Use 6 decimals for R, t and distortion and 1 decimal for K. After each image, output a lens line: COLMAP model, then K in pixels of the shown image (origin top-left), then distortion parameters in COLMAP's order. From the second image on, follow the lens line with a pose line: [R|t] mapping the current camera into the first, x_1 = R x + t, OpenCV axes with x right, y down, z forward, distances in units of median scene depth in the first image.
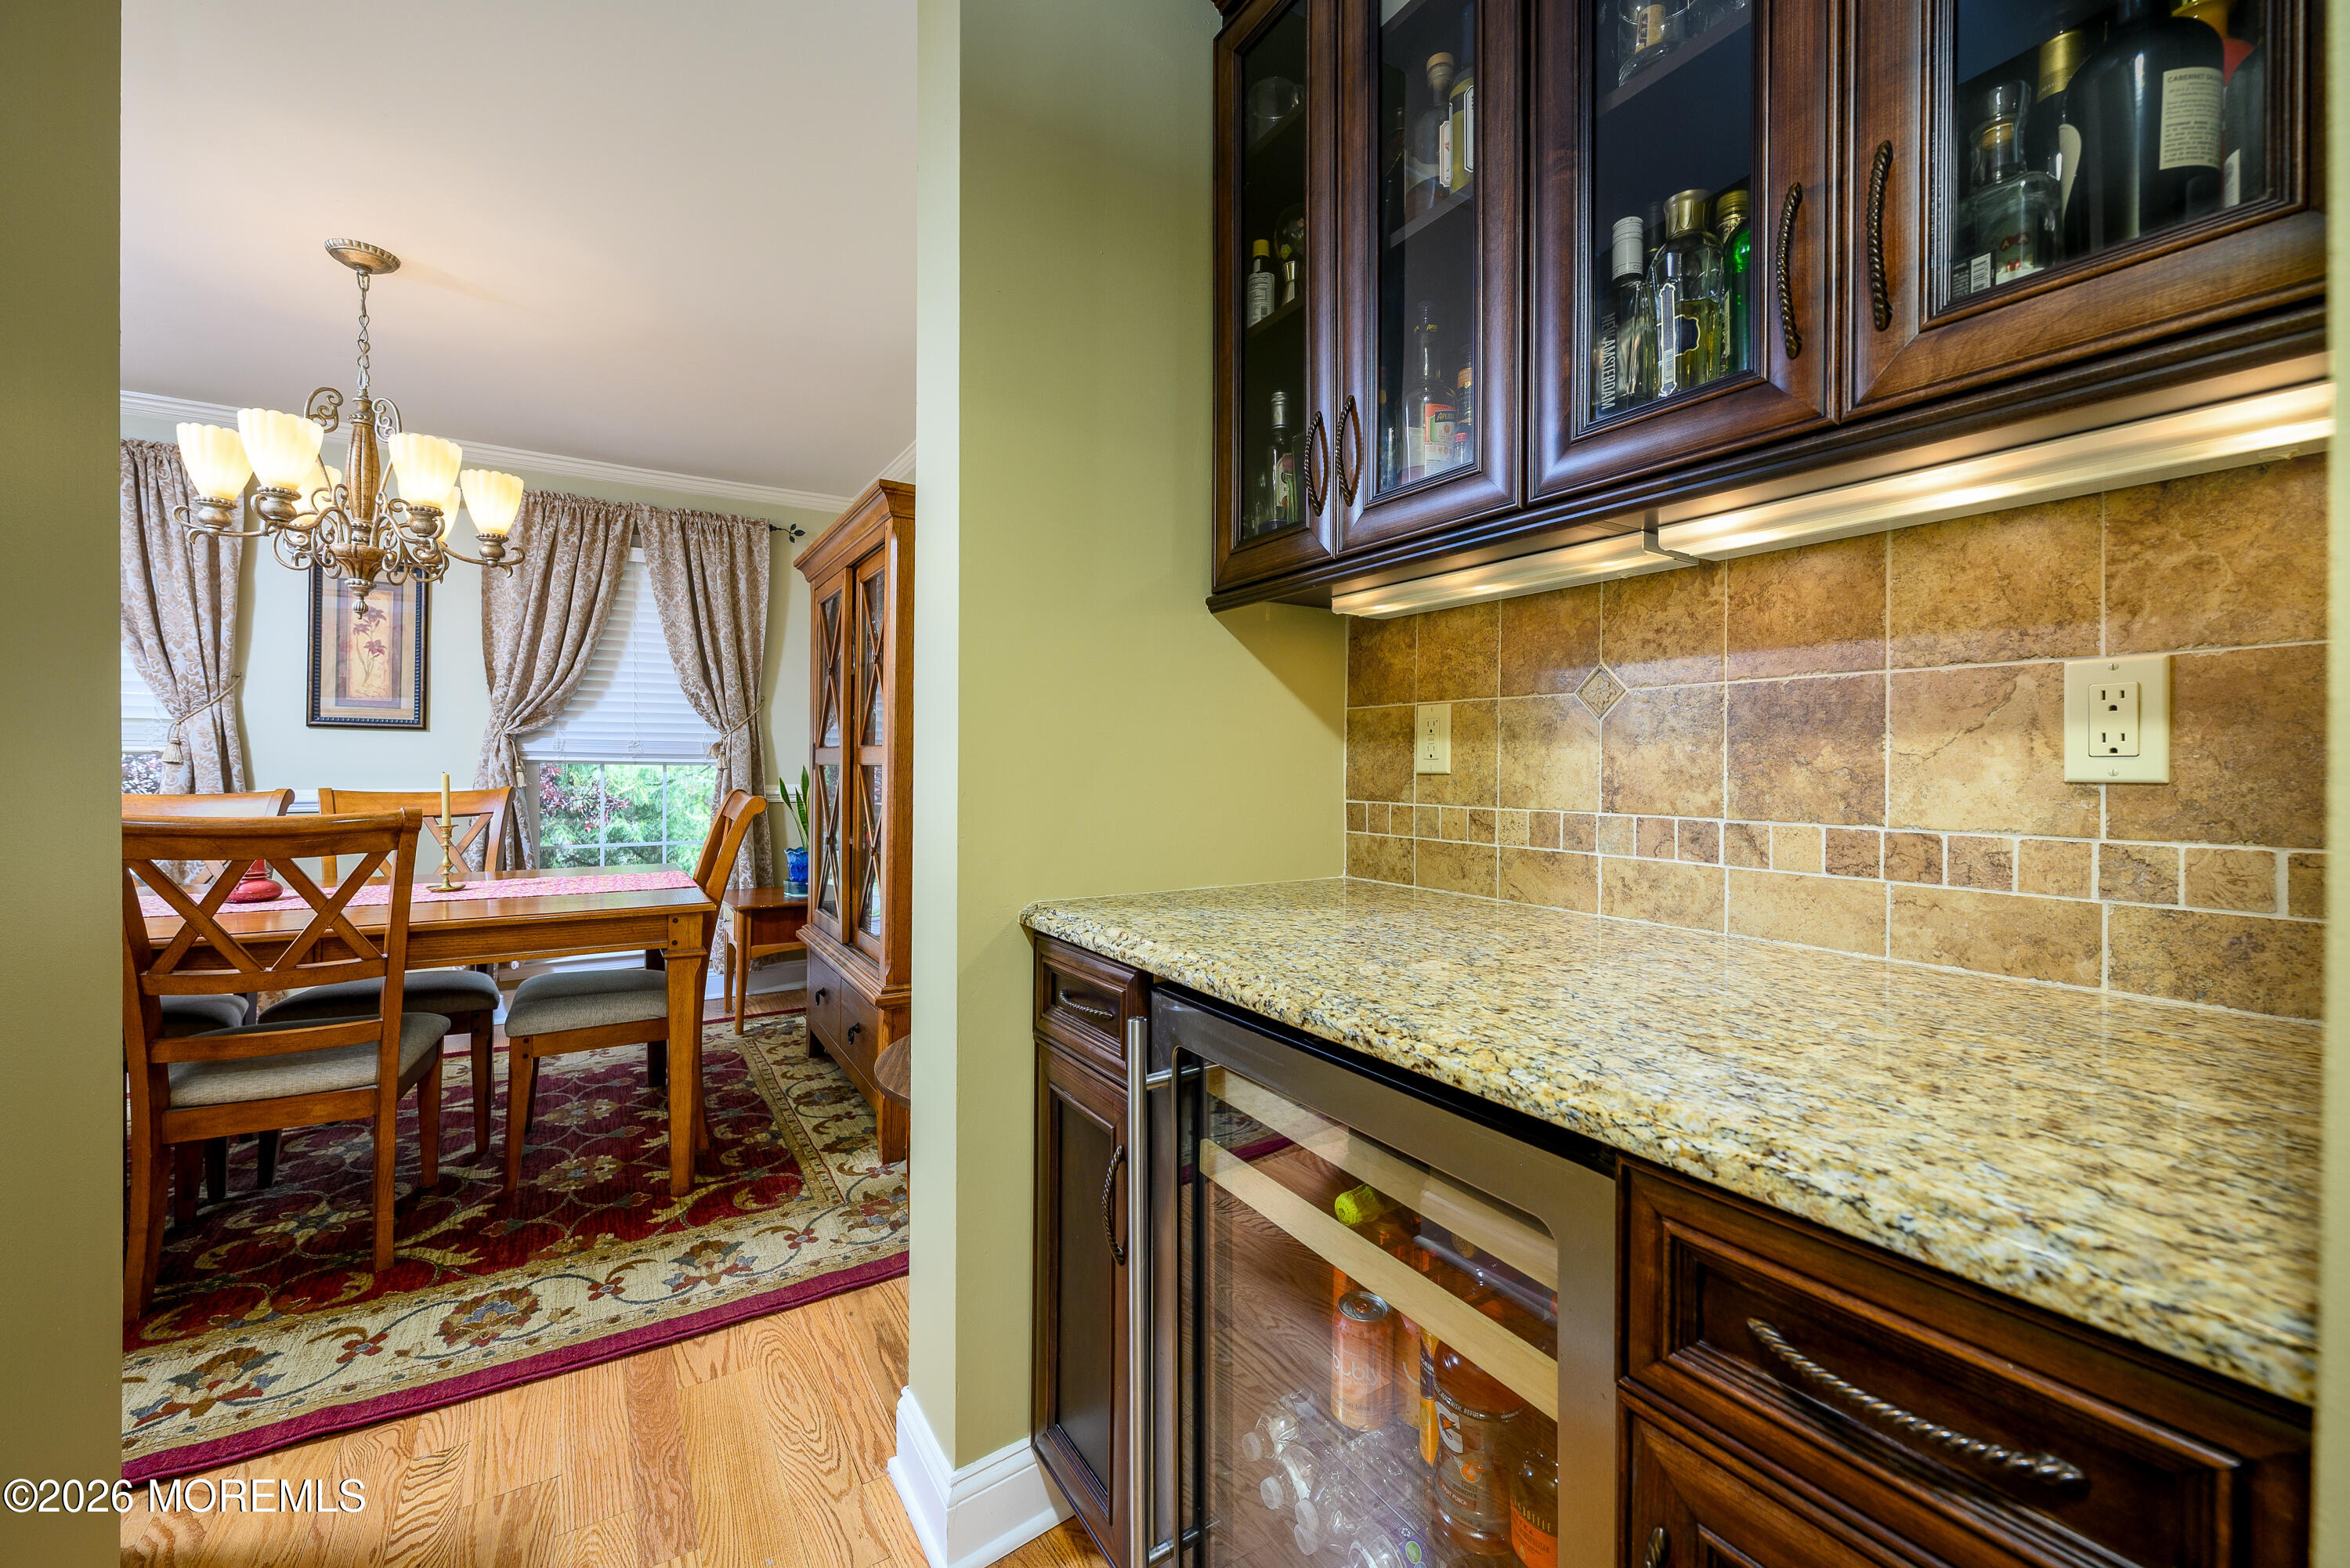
lens RADIAL K [[941.9, 0, 1181.1], [0, 941.9, 758.4], [0, 0, 1]] dist [0.000554, 0.000259]
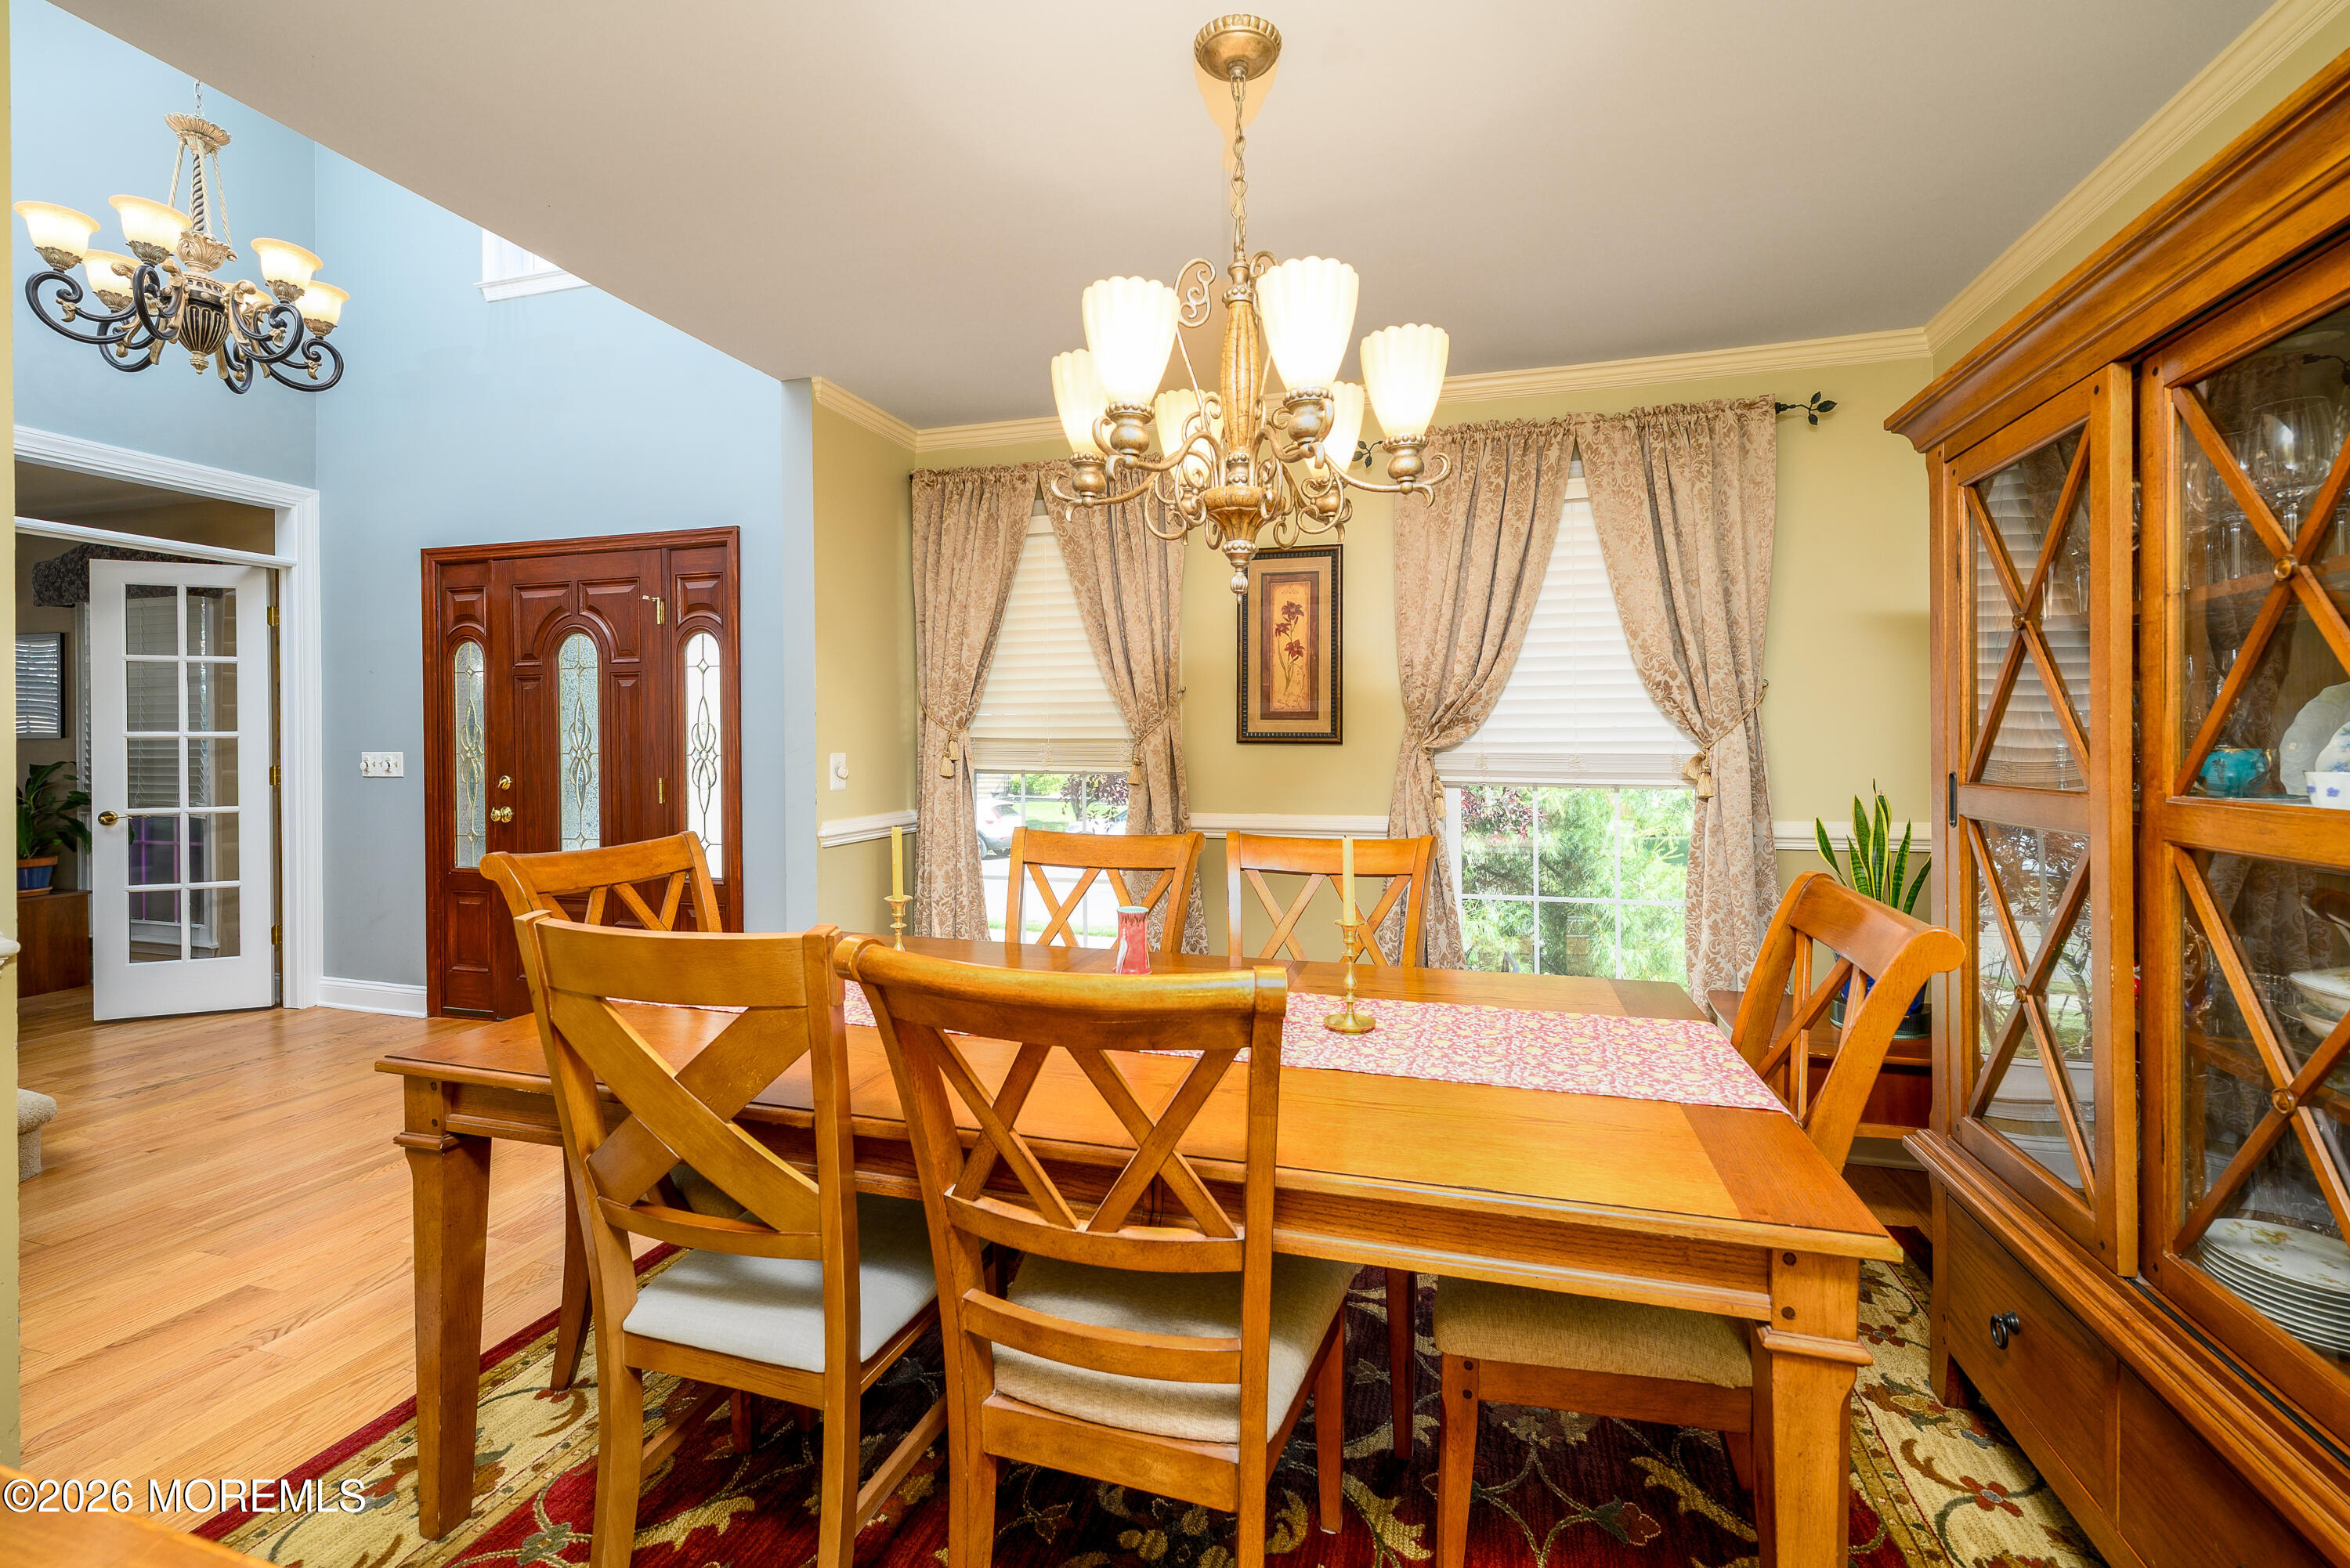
lens RADIAL K [[979.7, 0, 1184.6], [0, 979.7, 754.2], [0, 0, 1]] dist [-0.000394, 0.000185]
pose [[0.656697, -0.001013, -0.754154, -0.247201], [0.009606, 0.999929, 0.007022, -0.029361], [0.754093, -0.011856, 0.656660, 0.336013]]
